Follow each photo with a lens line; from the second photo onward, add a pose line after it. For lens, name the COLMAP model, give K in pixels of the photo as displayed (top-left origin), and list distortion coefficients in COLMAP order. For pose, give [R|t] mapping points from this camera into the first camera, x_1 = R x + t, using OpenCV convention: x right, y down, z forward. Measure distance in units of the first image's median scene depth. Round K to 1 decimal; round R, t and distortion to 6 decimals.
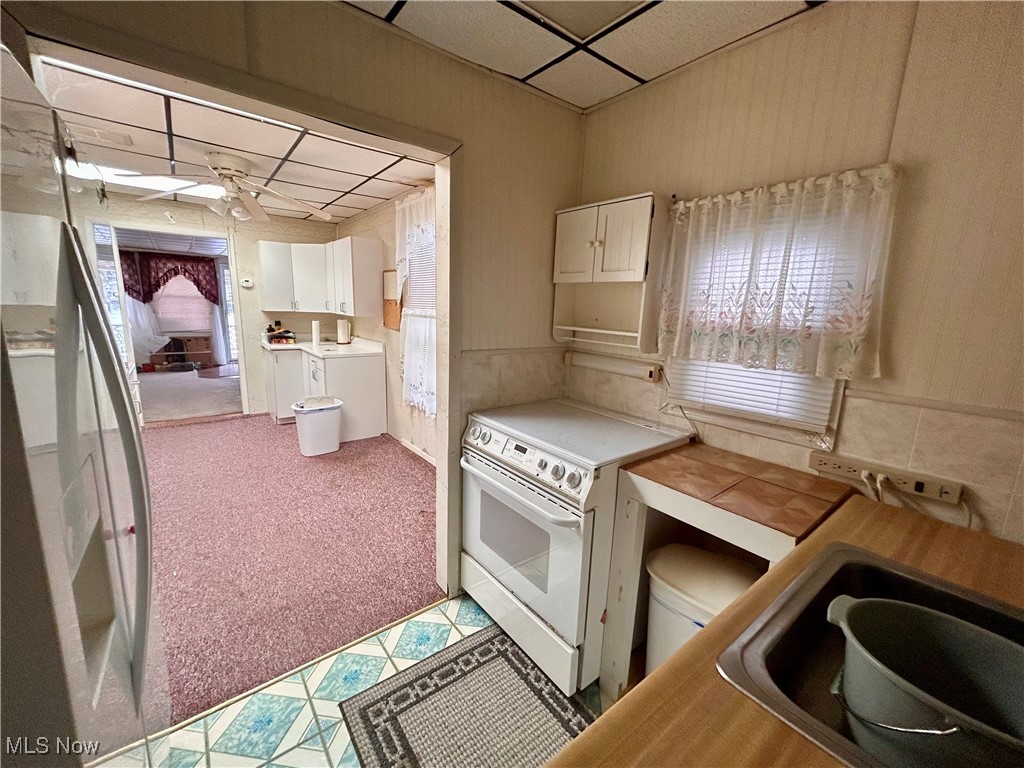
lens RADIAL K [[410.5, 0, 512.0], [0, 410.5, 383.3], [0, 0, 1]] dist [-0.001456, 0.000895]
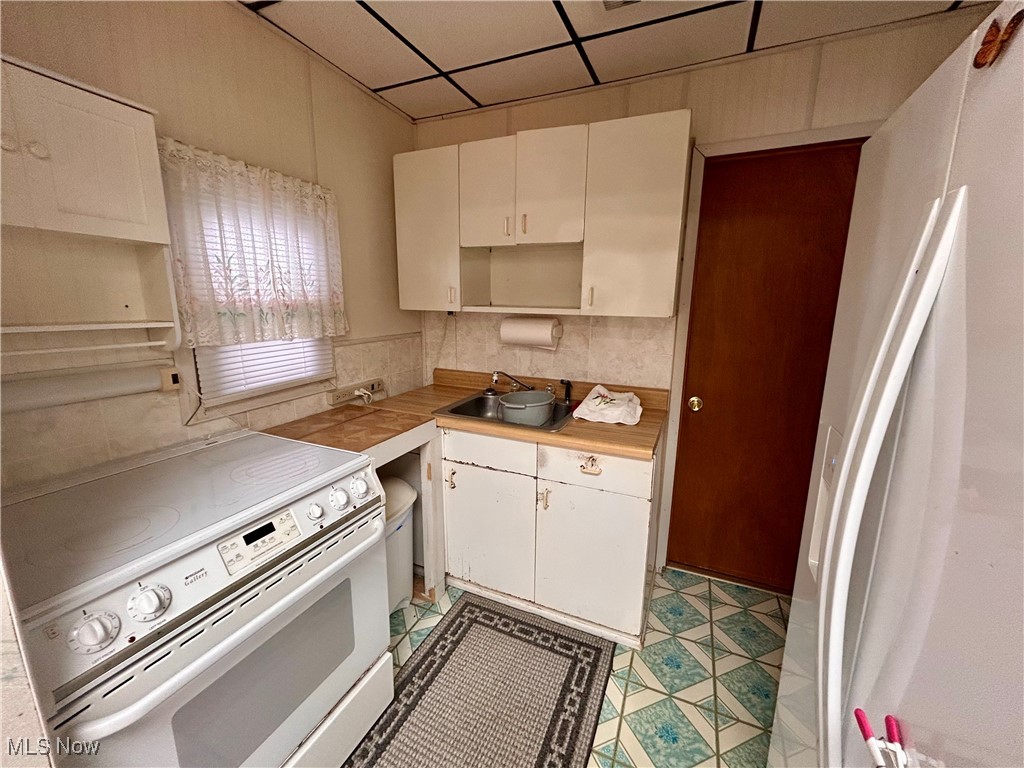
lens RADIAL K [[410.5, 0, 512.6], [0, 410.5, 379.3], [0, 0, 1]] dist [-0.001456, 0.000895]
pose [[-0.465261, -0.207959, 0.860398, -0.212682], [0.139033, 0.942777, 0.303052, -0.061029], [-0.874187, 0.260622, -0.409724, 0.306773]]
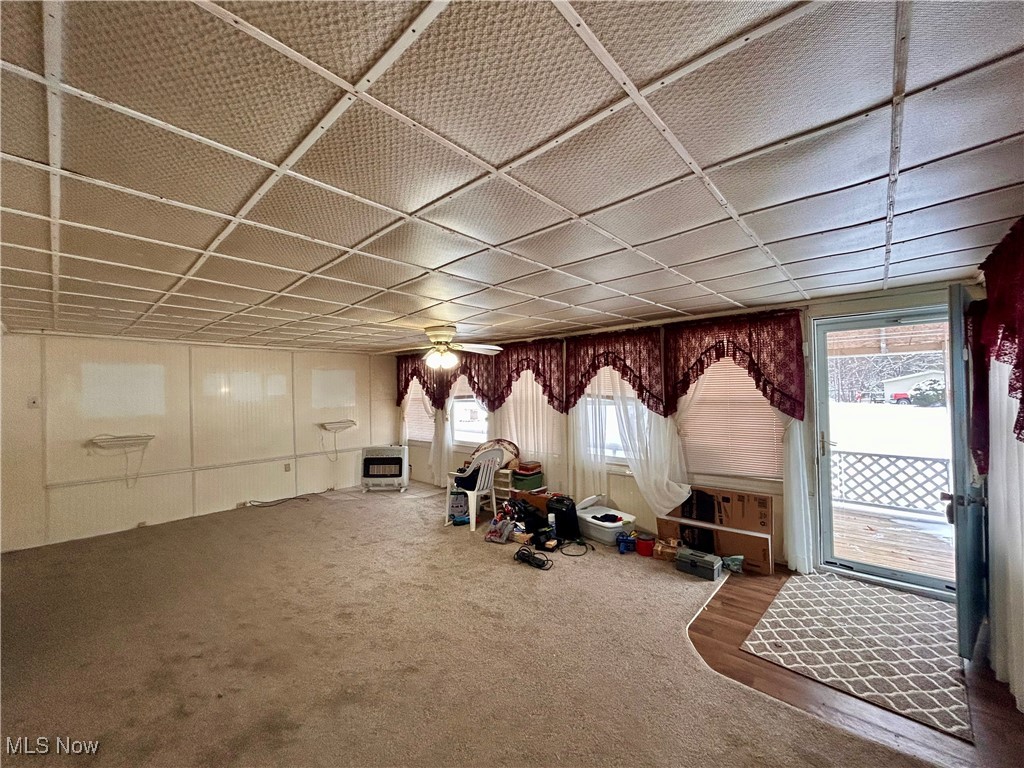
lens RADIAL K [[410.5, 0, 517.0], [0, 410.5, 383.2], [0, 0, 1]] dist [-0.001456, 0.000895]
pose [[0.178533, -0.059874, -0.982111, -0.660640], [-0.159996, 0.983096, -0.089019, -0.261941], [0.970838, 0.173027, 0.165935, 1.176571]]
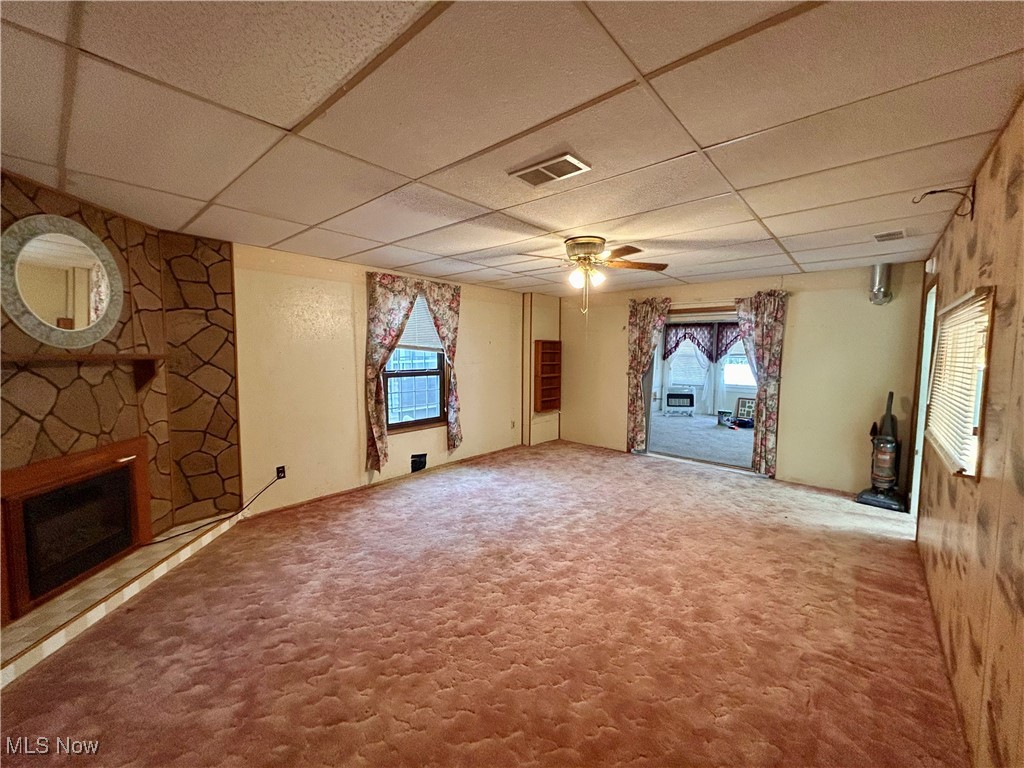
lens RADIAL K [[410.5, 0, 510.5], [0, 410.5, 382.2], [0, 0, 1]] dist [-0.001456, 0.000895]
pose [[0.189221, 0.039916, -0.981123, -0.251254], [-0.184577, 0.982808, 0.004387, 0.018974], [0.964431, 0.180263, 0.193336, -0.197469]]
